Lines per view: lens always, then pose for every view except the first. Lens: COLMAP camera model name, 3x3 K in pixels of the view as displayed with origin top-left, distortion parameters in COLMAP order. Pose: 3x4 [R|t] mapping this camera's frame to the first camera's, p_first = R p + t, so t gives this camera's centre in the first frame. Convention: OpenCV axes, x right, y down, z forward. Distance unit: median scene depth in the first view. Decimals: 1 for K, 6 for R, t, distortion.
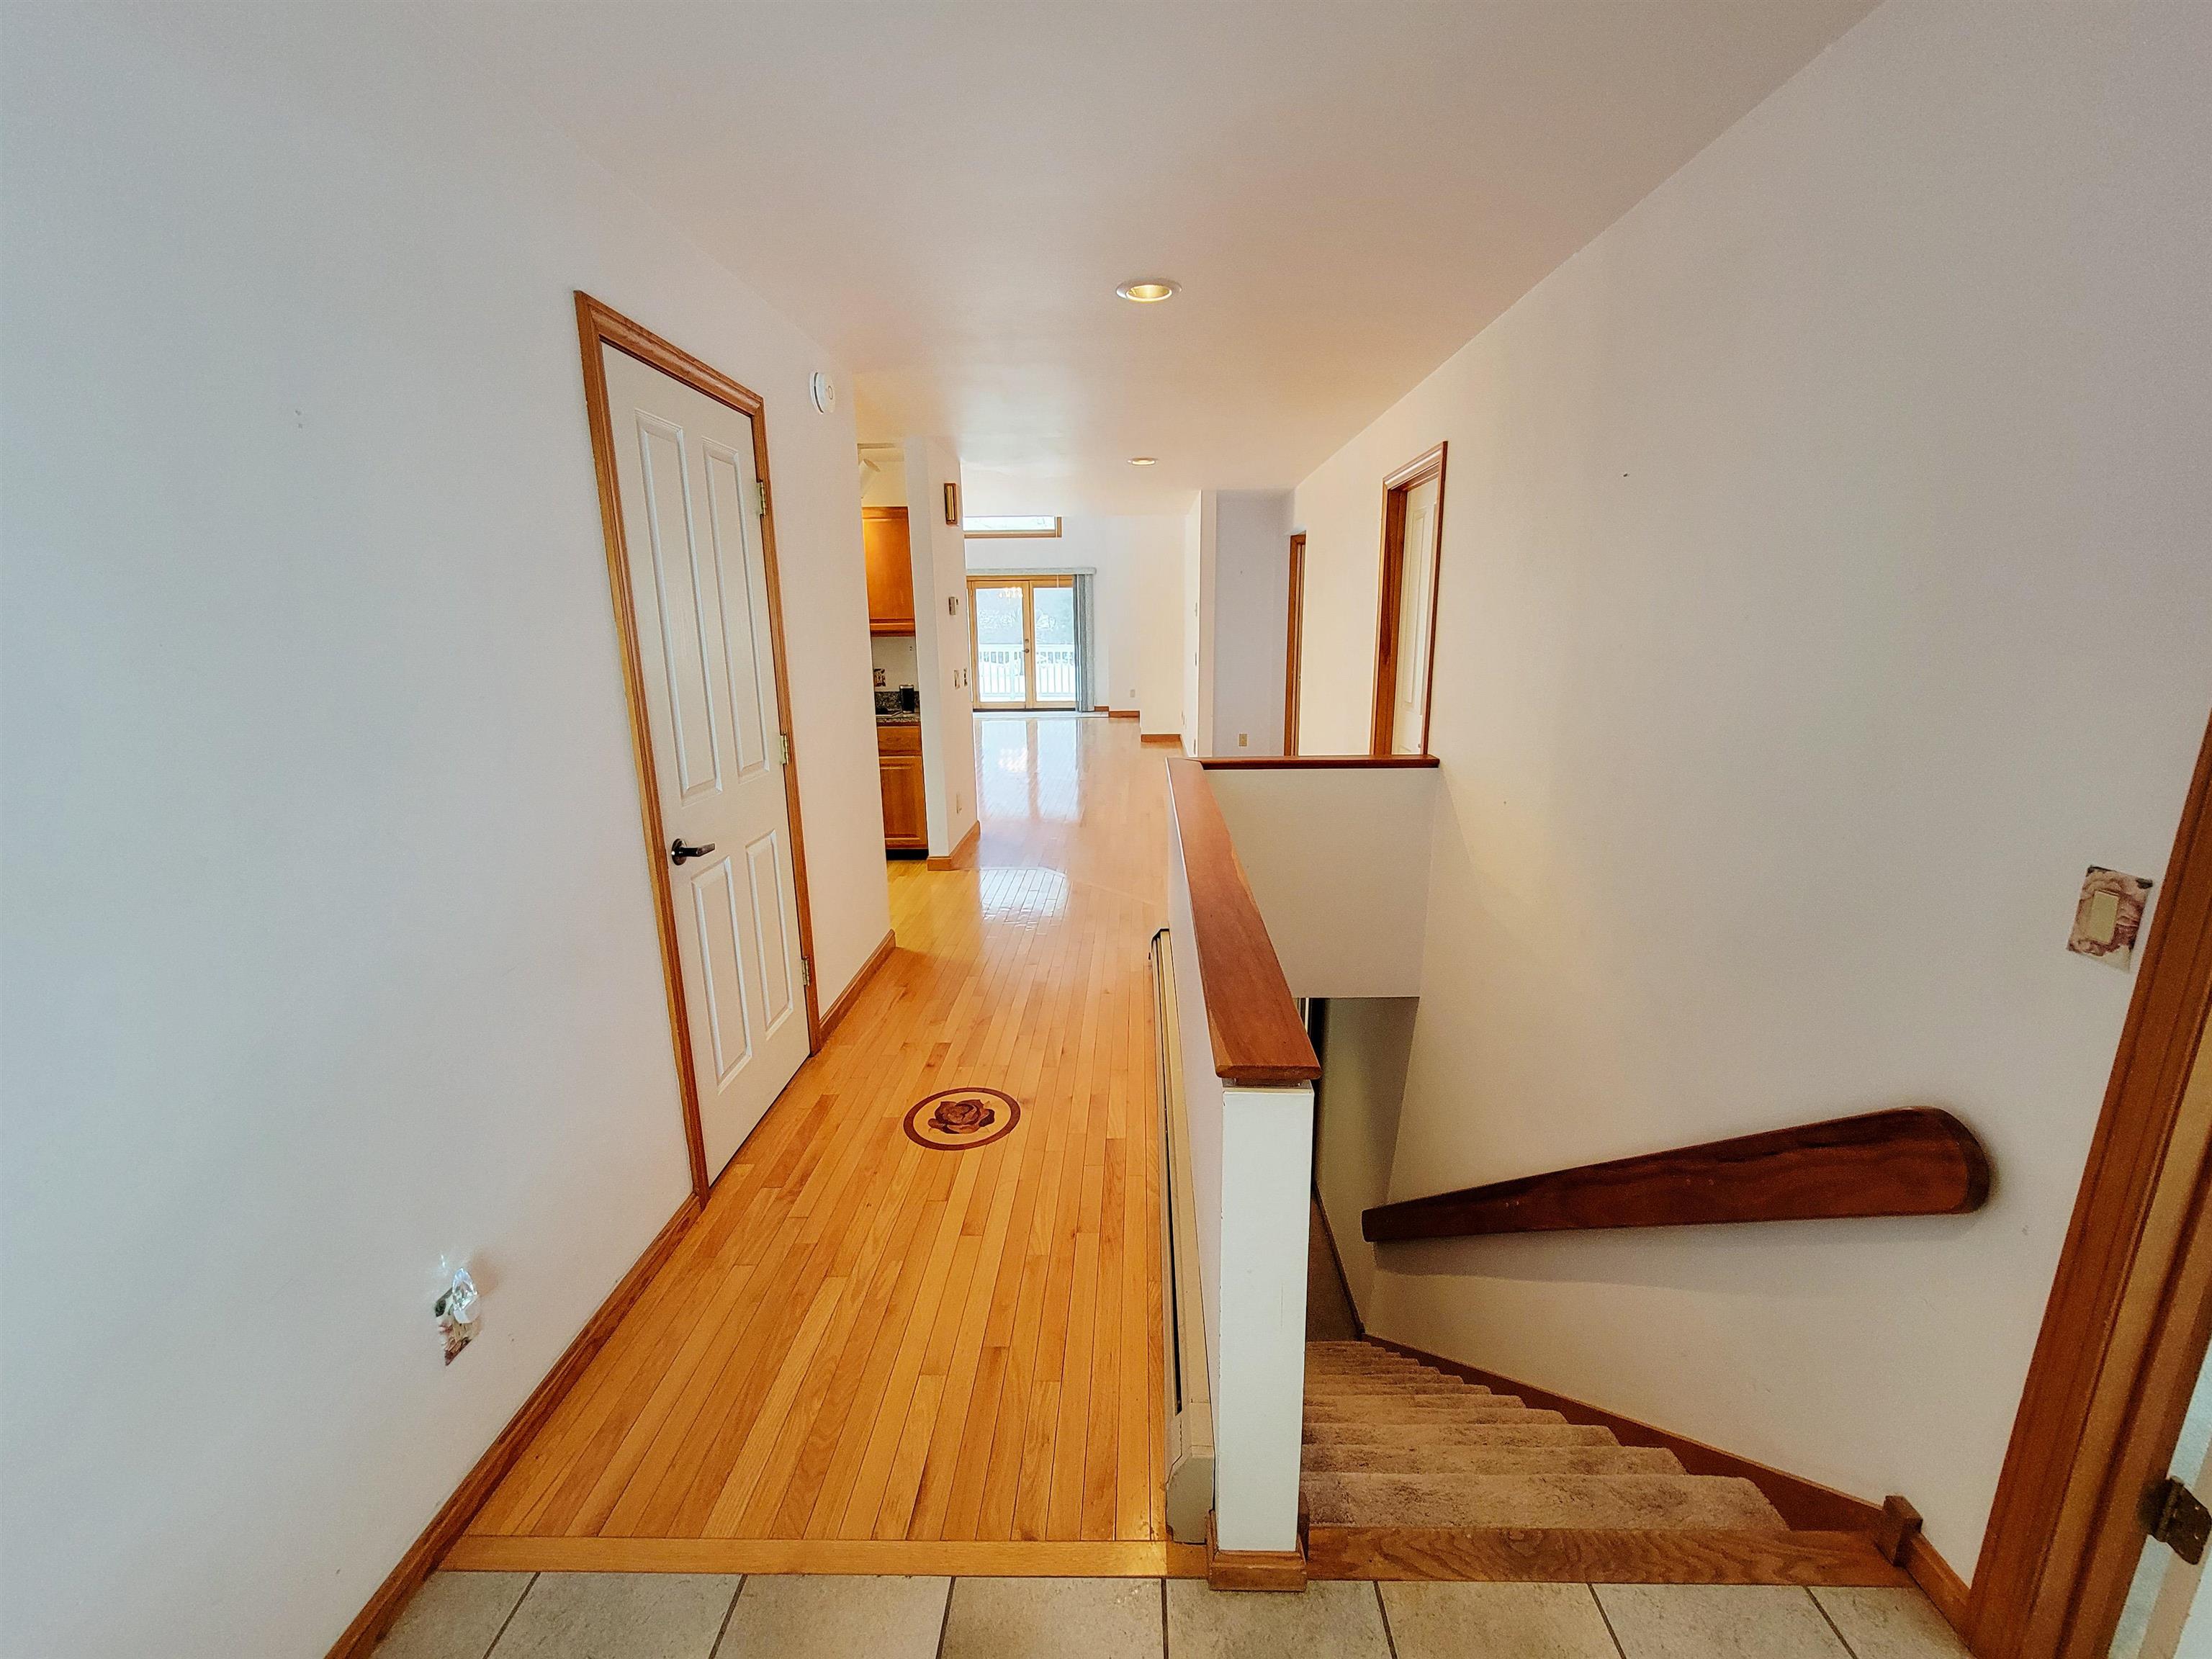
lens RADIAL K [[902.8, 0, 1112.0], [0, 902.8, 831.3], [0, 0, 1]] dist [-0.004124, 0.001738]
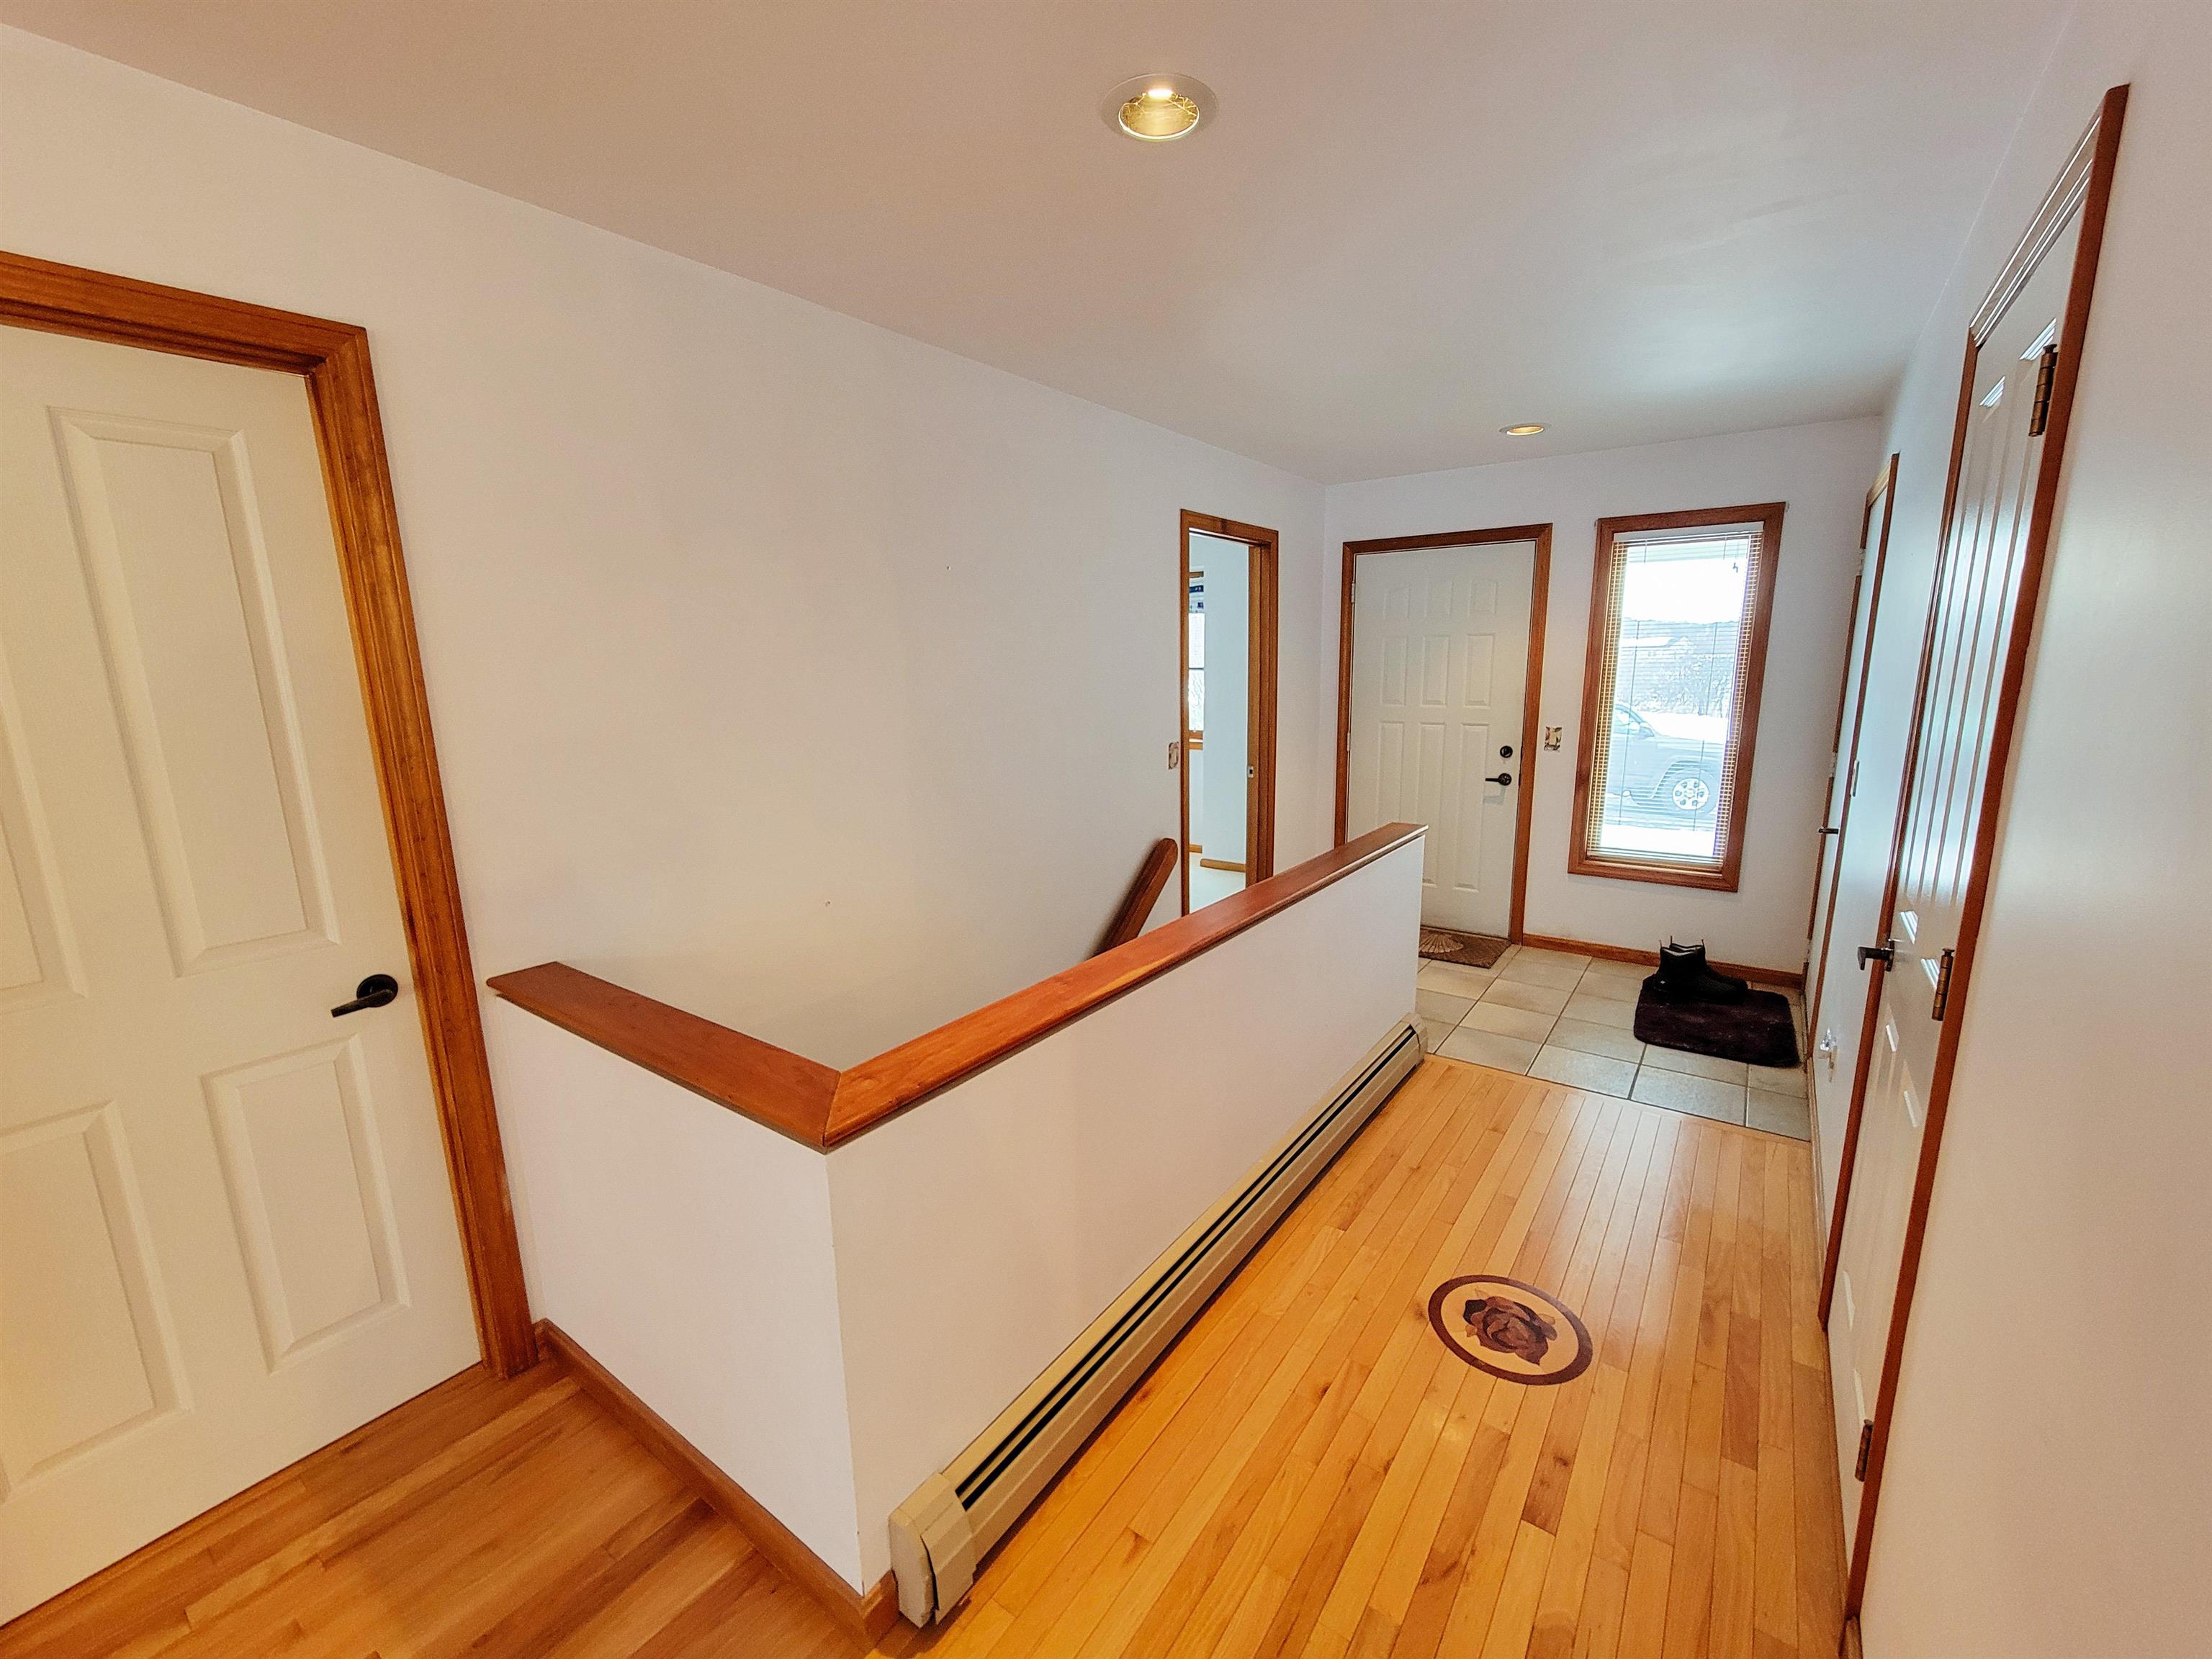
lens RADIAL K [[902.8, 0, 1116.1], [0, 902.8, 816.5], [0, 0, 1]] dist [-0.004124, 0.001738]
pose [[-0.827009, -0.071763, 0.557590, -0.056780], [0.168289, 0.914738, 0.367332, -0.082708], [-0.536410, 0.397623, -0.744419, 0.312425]]
